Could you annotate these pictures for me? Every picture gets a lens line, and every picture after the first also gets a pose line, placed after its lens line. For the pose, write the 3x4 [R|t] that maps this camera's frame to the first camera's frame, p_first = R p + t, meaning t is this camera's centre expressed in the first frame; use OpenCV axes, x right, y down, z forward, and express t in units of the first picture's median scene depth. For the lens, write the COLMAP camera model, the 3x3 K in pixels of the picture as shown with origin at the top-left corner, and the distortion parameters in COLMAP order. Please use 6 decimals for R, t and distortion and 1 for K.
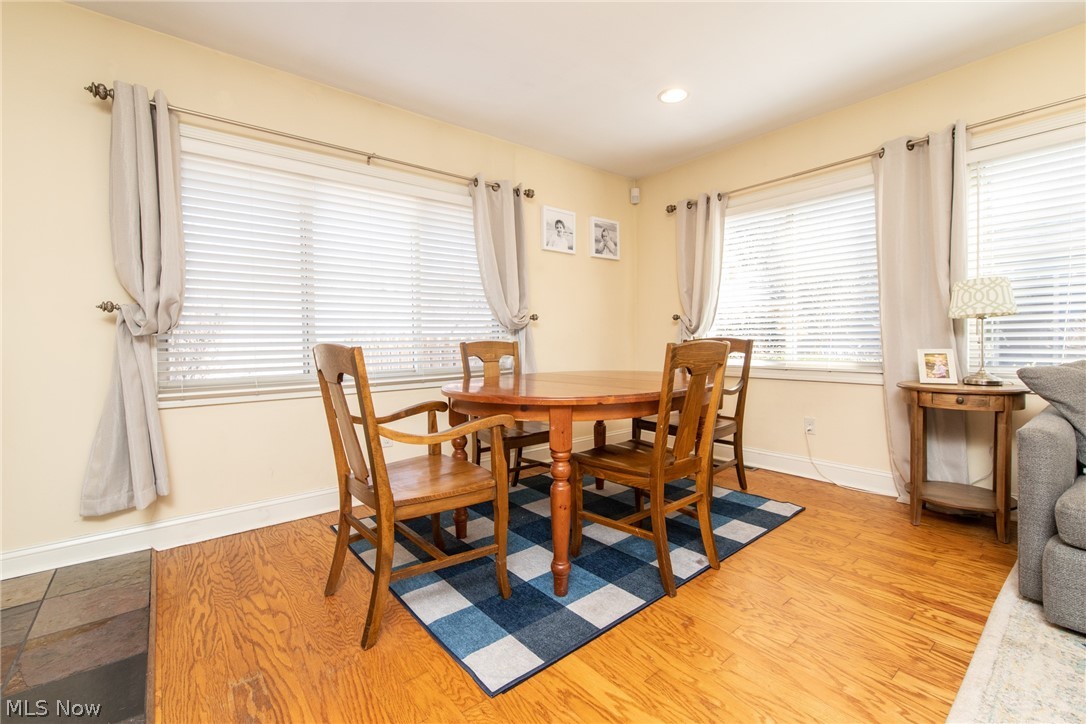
lens RADIAL K [[484.5, 0, 541.2], [0, 484.5, 349.1], [0, 0, 1]] dist [0.001161, -0.000511]
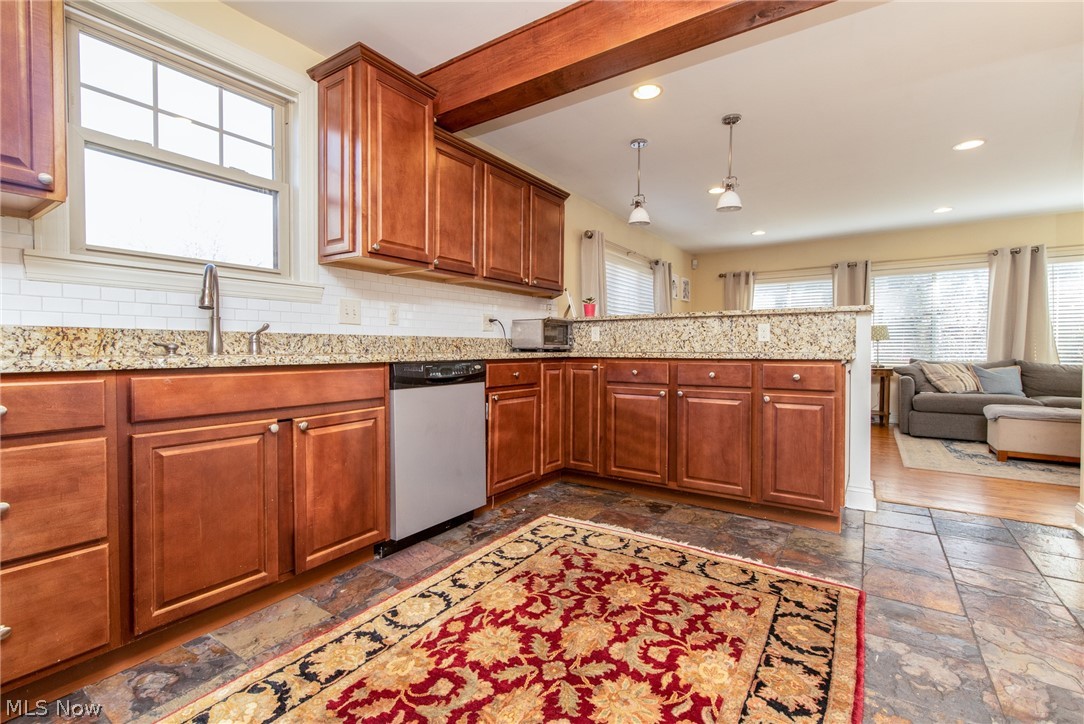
lens RADIAL K [[483.6, 0, 540.2], [0, 483.6, 349.2], [0, 0, 1]] dist [0.001161, -0.000511]
pose [[0.962327, 0.010373, 0.271696, -1.241403], [-0.005443, 0.999807, -0.018894, 0.038813], [-0.271840, 0.016703, 0.962198, -0.798983]]
